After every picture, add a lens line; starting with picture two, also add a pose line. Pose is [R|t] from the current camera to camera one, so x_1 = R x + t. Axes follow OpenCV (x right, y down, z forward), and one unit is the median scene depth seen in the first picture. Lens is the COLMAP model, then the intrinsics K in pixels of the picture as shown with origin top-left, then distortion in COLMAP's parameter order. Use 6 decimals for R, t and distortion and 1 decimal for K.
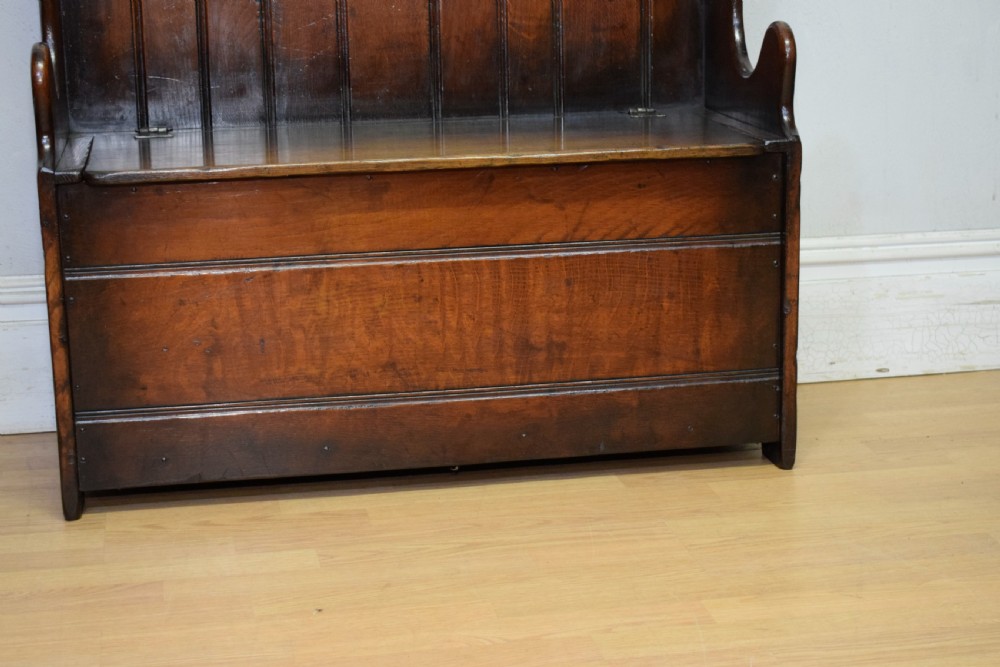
lens RADIAL K [[1897.4, 0, 500.0], [0, 1897.4, 333.5], [0, 0, 1]] dist [-0.041675, 0.069362]
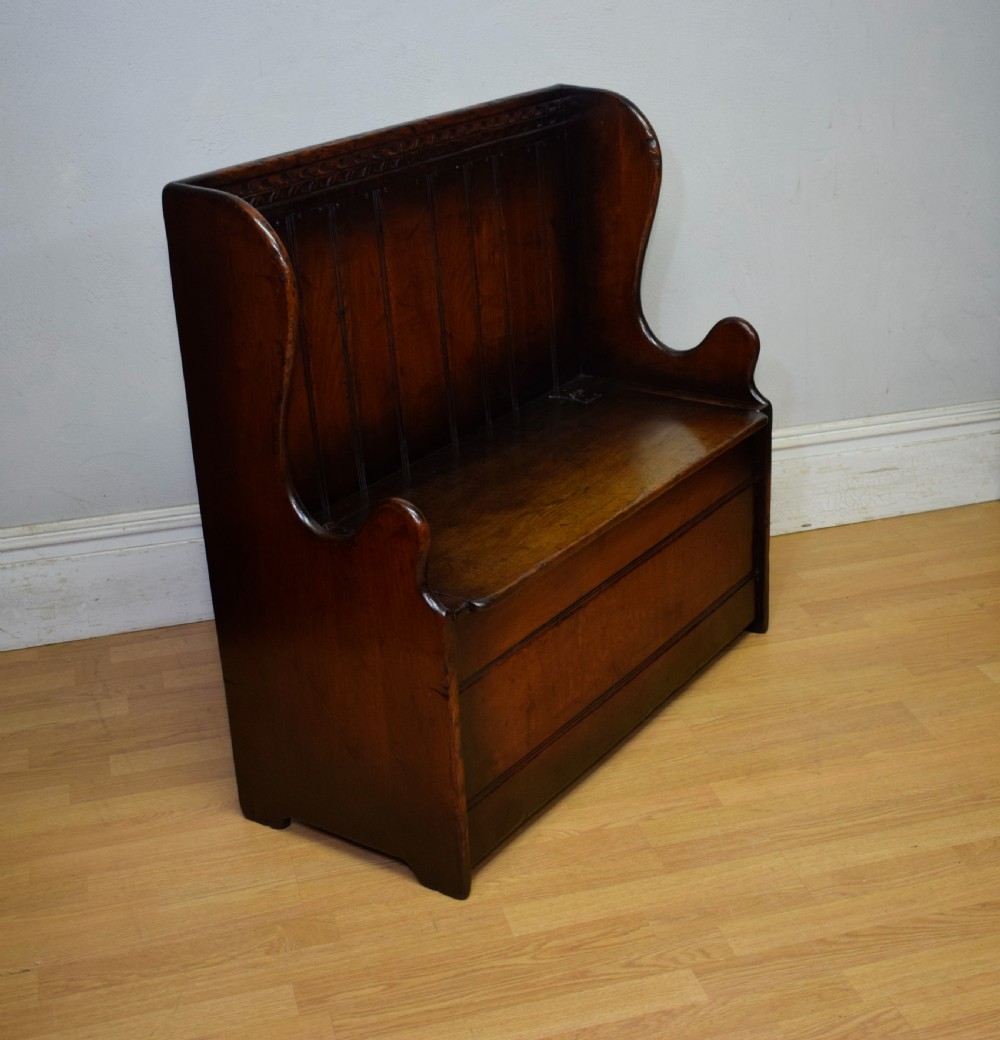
lens RADIAL K [[1622.1, 0, 558.8], [0, 1622.1, 521.9], [0, 0, 1]] dist [-0.035460, -0.018704]
pose [[0.994780, -0.054265, 0.086423, -0.086024], [0.039597, 0.985798, 0.163198, -0.218957], [-0.094052, -0.158924, 0.982801, -0.126005]]
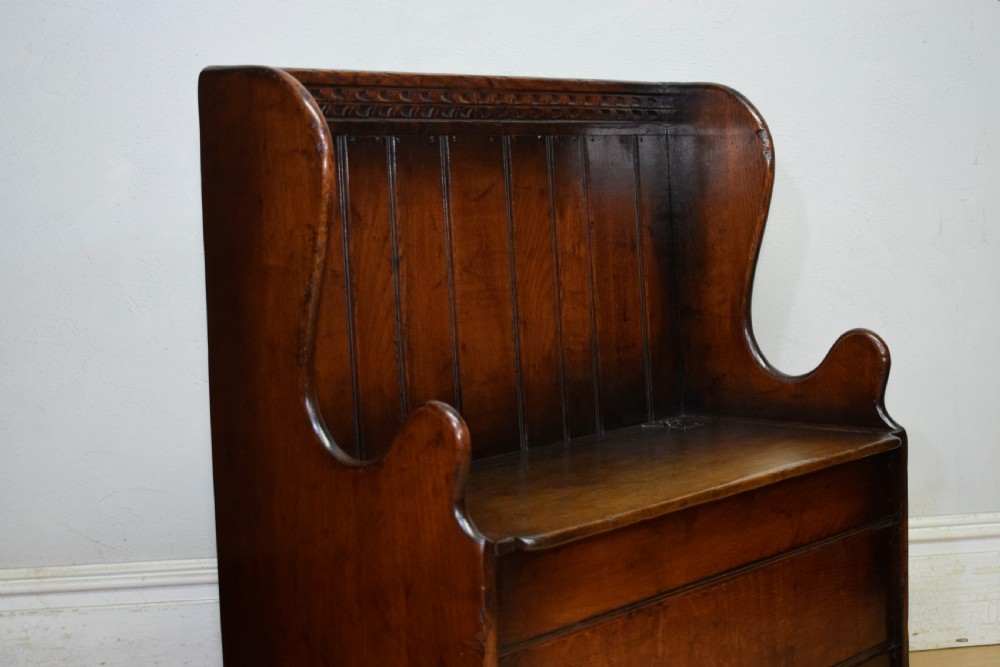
lens RADIAL K [[1832.9, 0, 500.0], [0, 1832.9, 333.5], [0, 0, 1]] dist [-0.039679, 0.088641]
pose [[0.999754, -0.010270, -0.019667, -0.050419], [0.007291, 0.989263, -0.145967, -0.004512], [0.020955, 0.145787, 0.989094, -0.083909]]
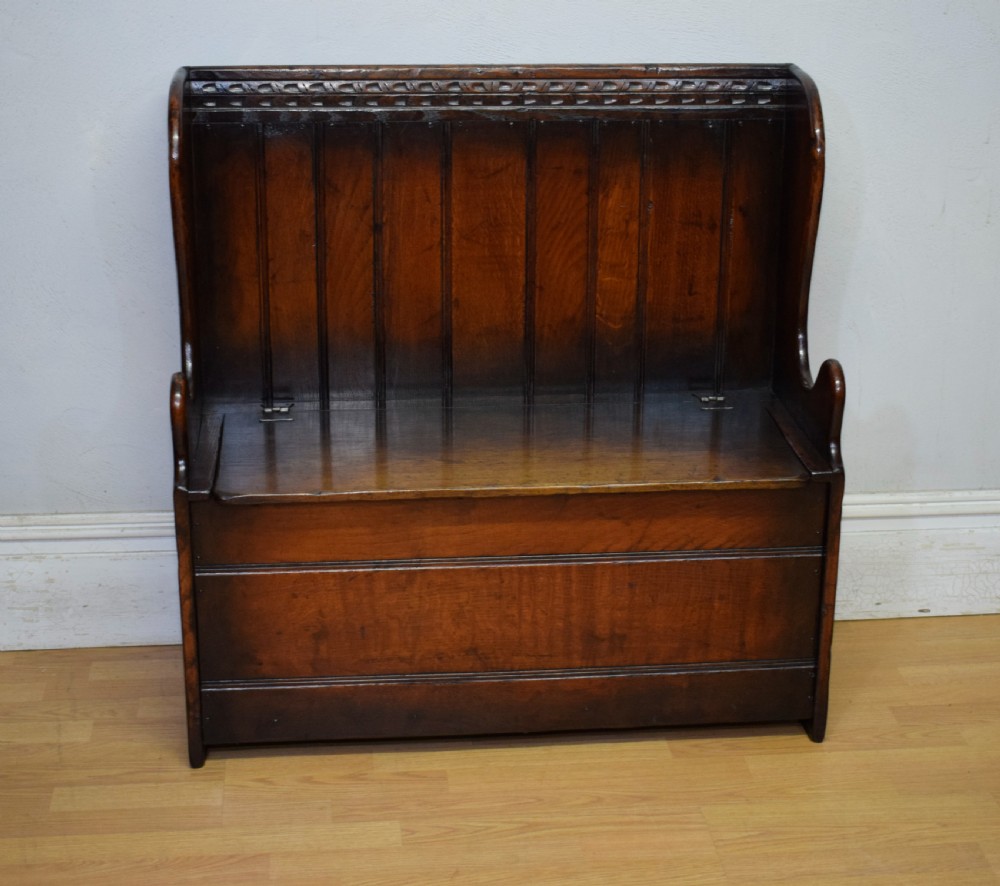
lens RADIAL K [[1892.0, 0, 512.6], [0, 1892.0, 443.7], [0, 0, 1]] dist [-0.030267, -0.023399]
pose [[0.996779, 0.050638, -0.062196, 0.031960], [-0.043077, 0.992150, 0.117400, -0.245592], [0.067653, -0.114343, 0.991135, -0.125322]]
